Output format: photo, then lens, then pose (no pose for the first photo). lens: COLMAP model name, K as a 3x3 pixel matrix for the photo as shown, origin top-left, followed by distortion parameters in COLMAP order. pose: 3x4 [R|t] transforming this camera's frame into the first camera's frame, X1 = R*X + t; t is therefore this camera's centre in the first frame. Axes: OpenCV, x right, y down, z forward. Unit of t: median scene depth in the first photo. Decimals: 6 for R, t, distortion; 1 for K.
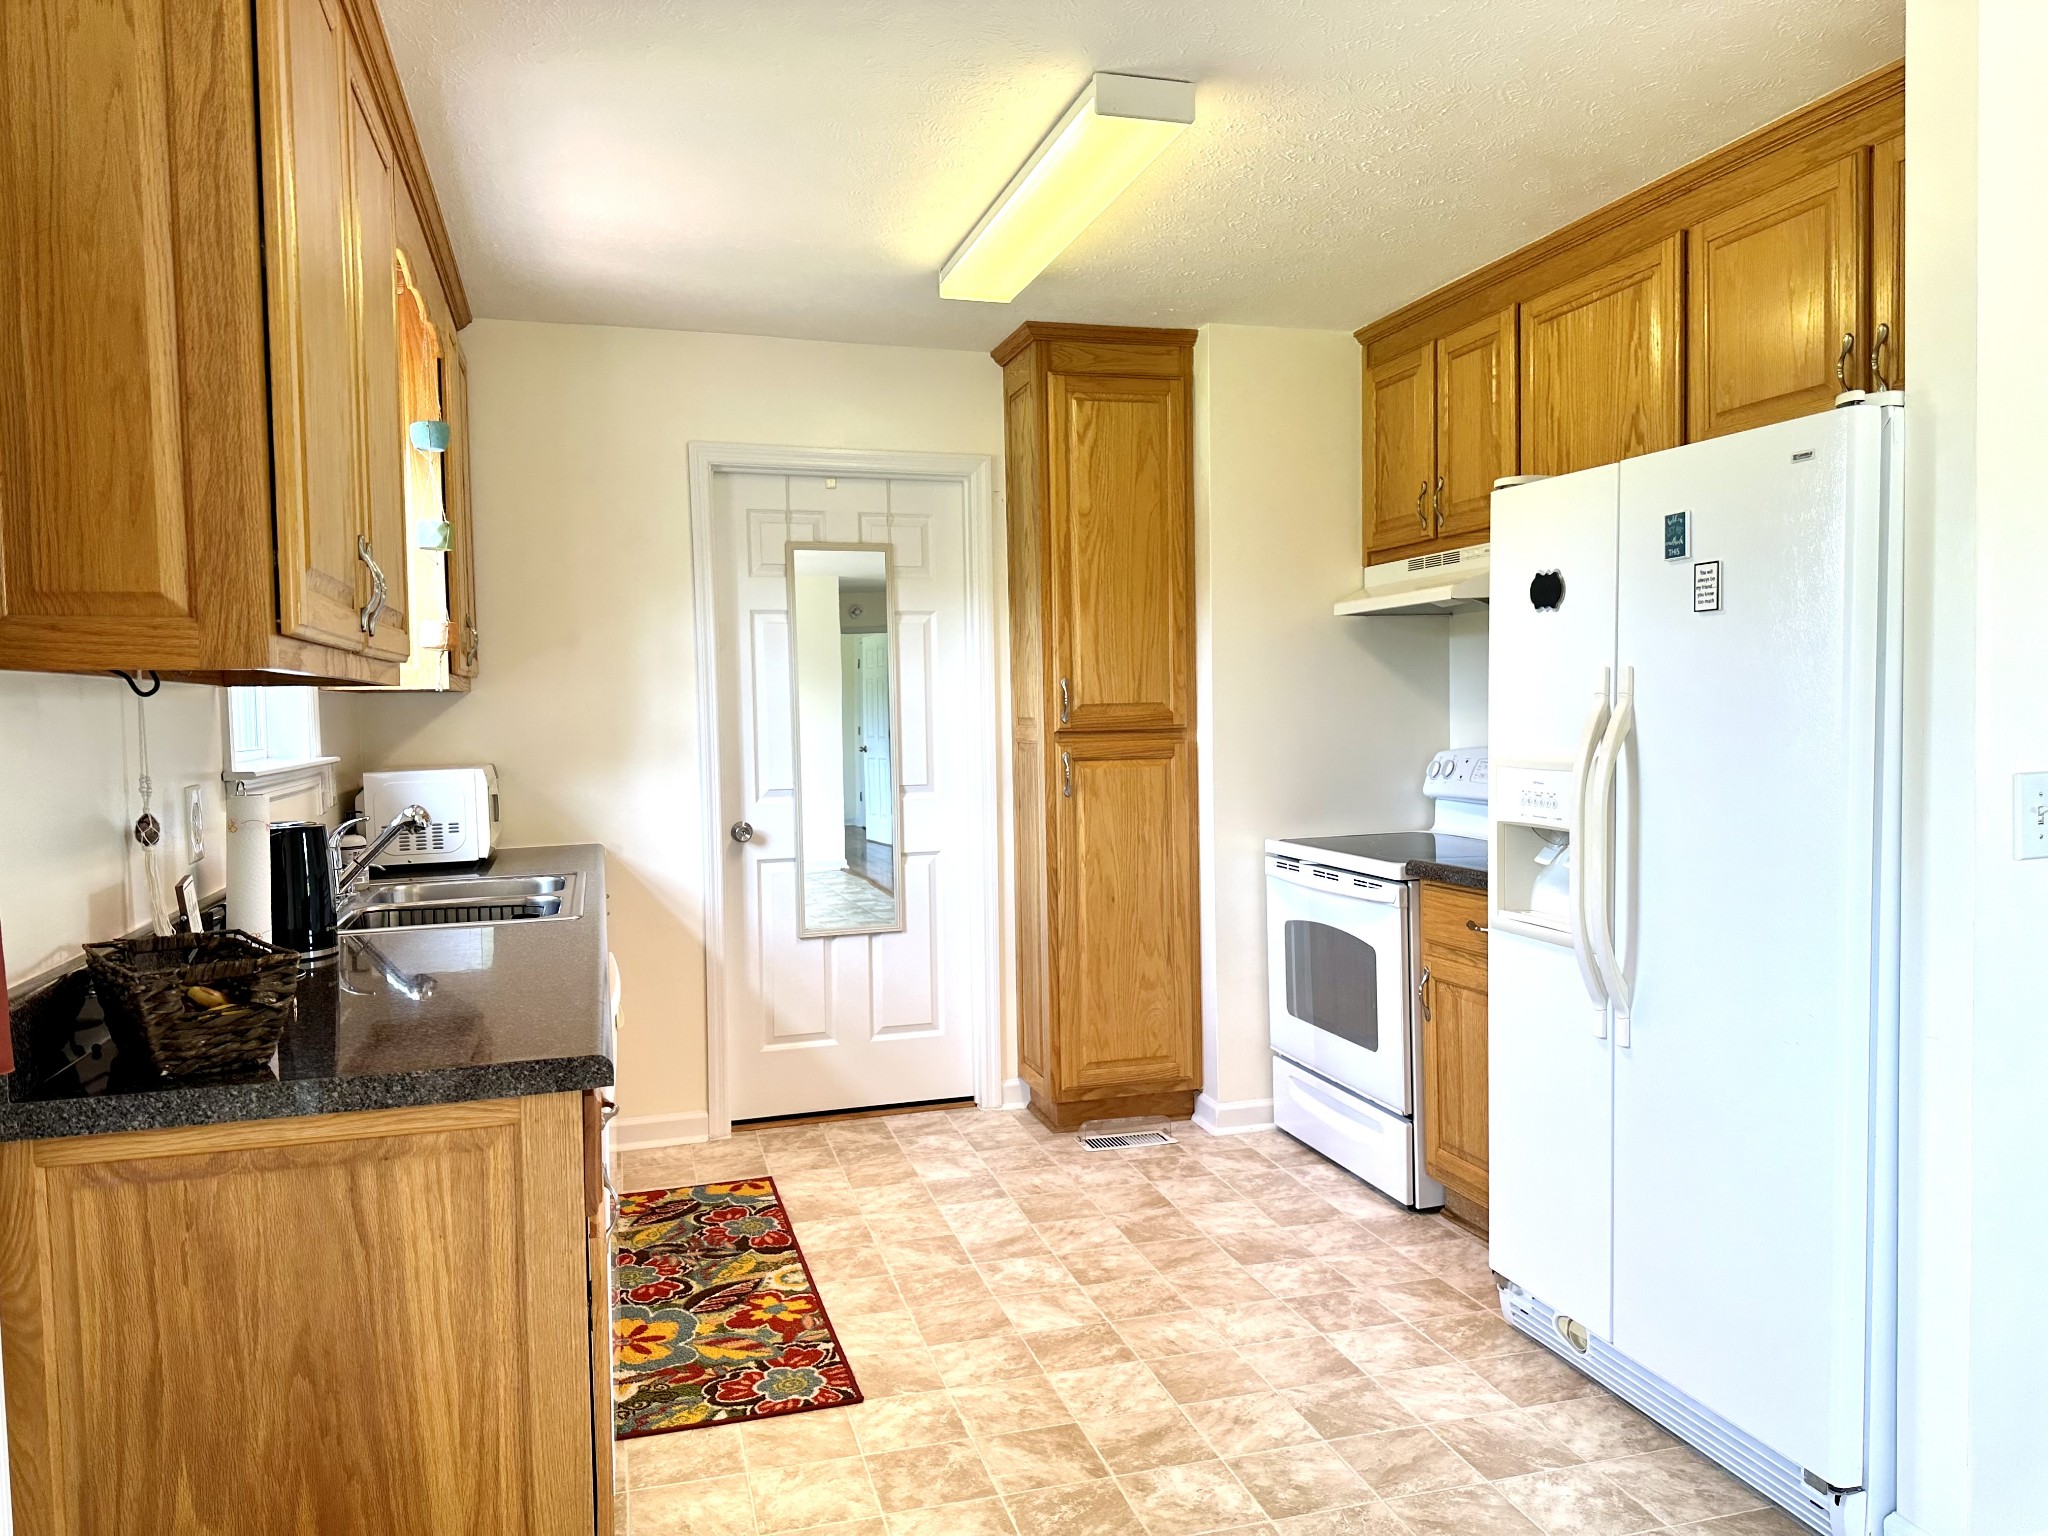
lens RADIAL K [[1430.3, 0, 1016.0], [0, 1430.3, 777.6], [0, 0, 1]] dist [0.078466, -0.091210]
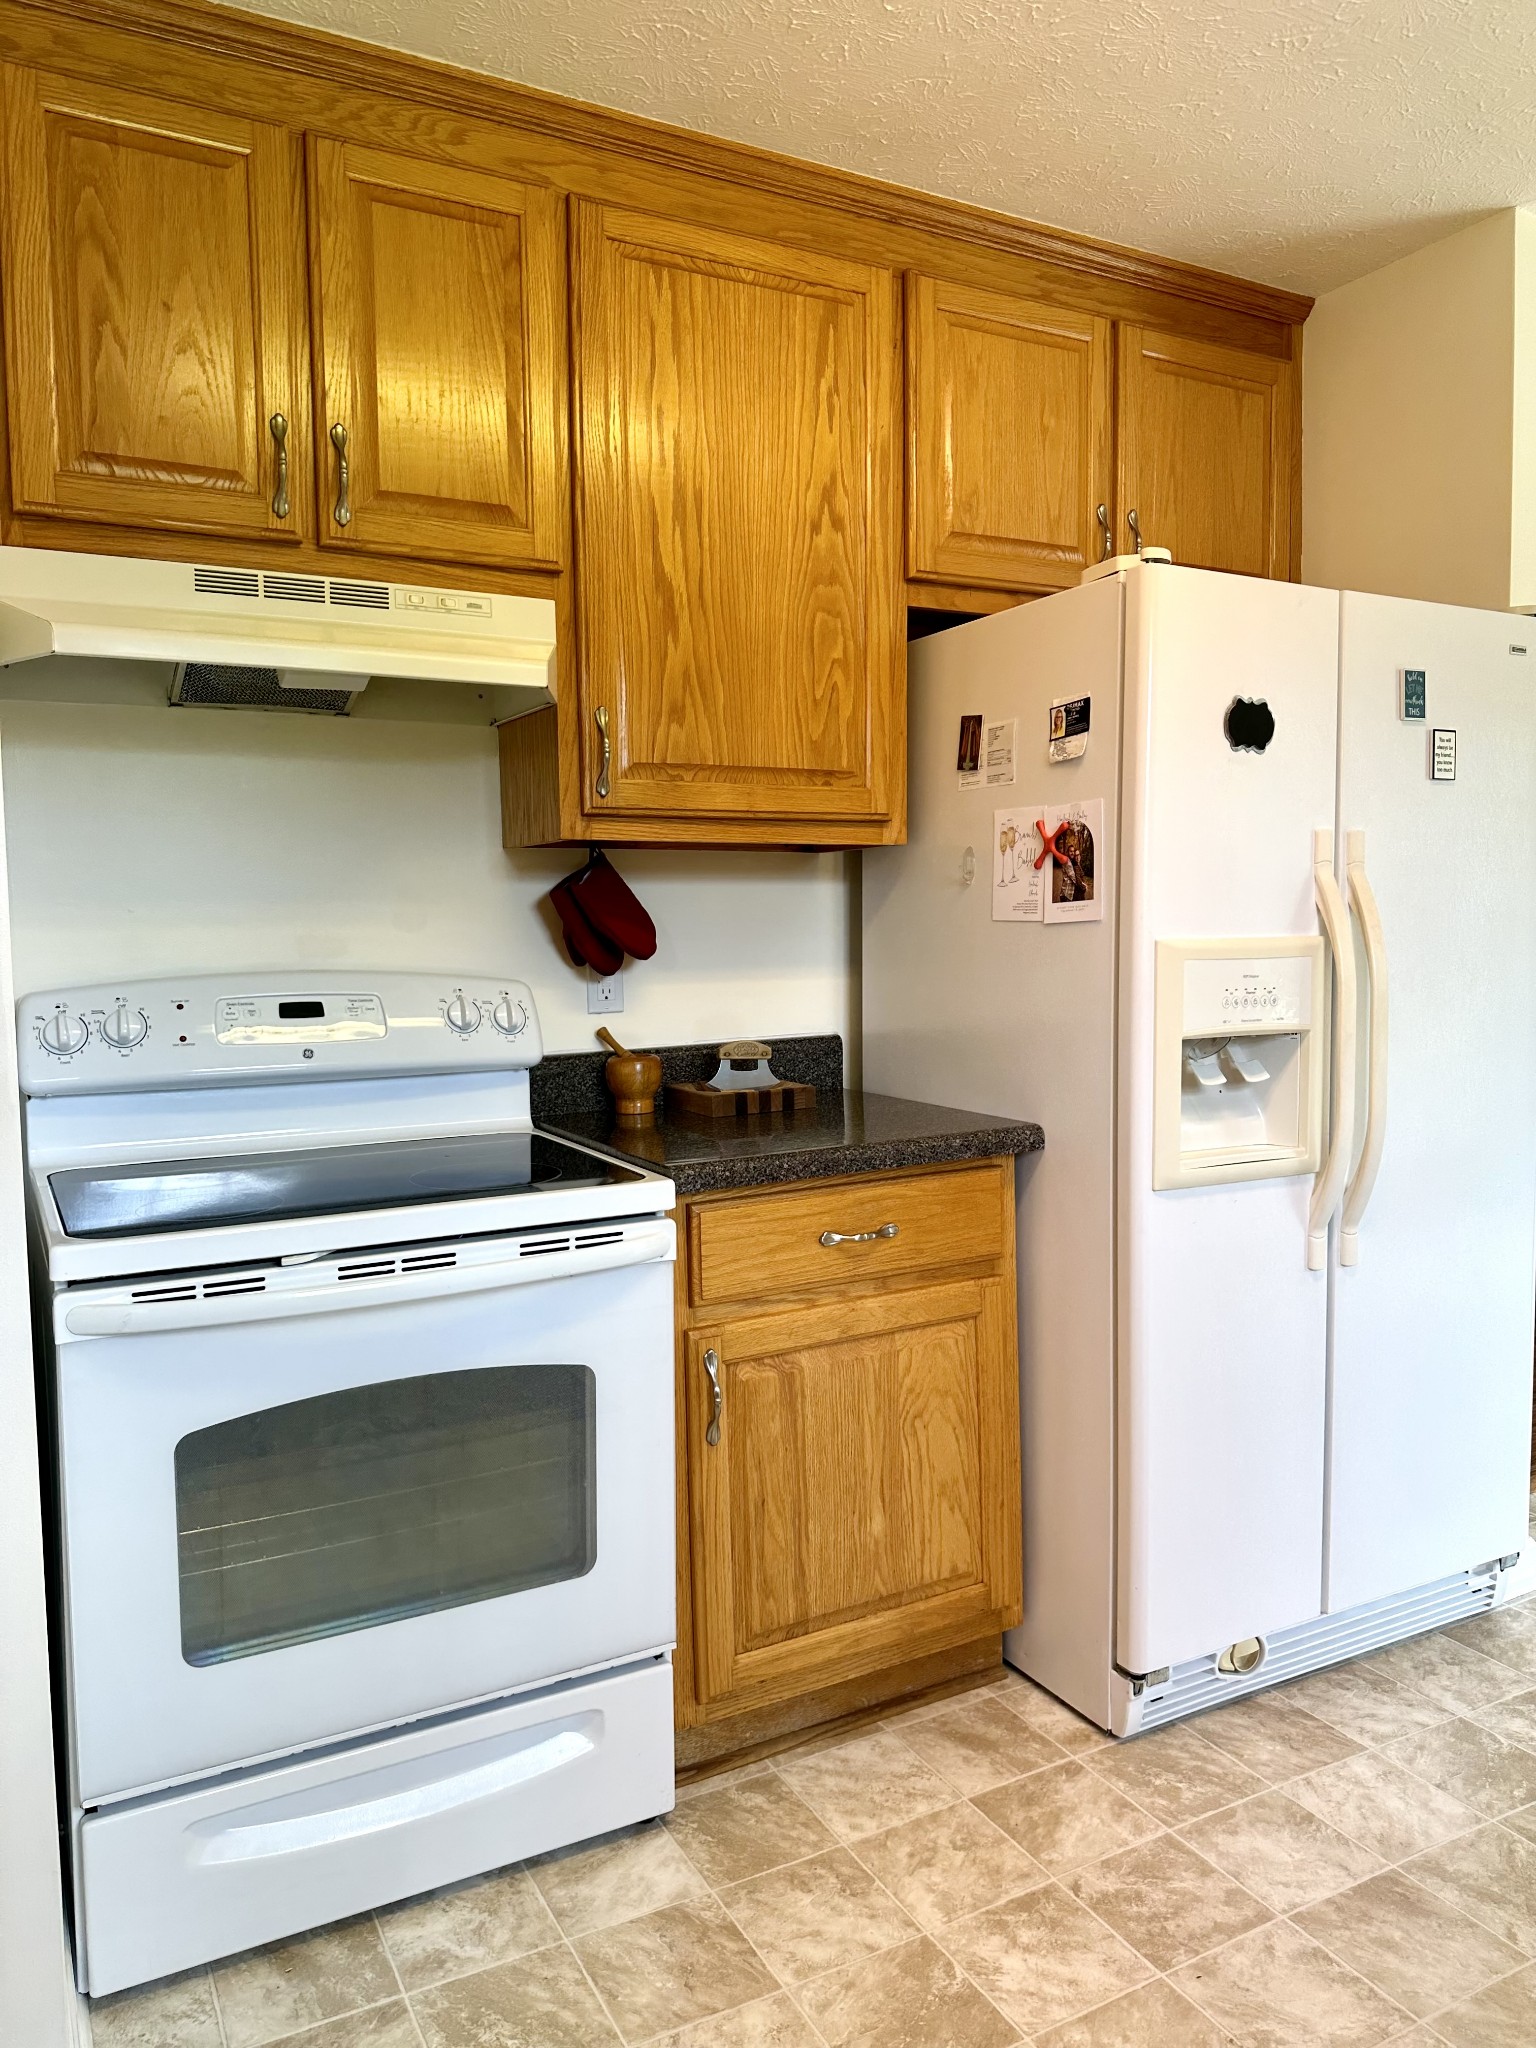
lens RADIAL K [[1451.3, 0, 757.4], [0, 1451.3, 1032.3], [0, 0, 1]] dist [0.031838, -0.038164]
pose [[-0.209062, -0.051927, 0.976523, -0.246088], [0.066188, 0.995548, 0.067109, -0.026046], [-0.975660, 0.078664, -0.204695, 1.030550]]
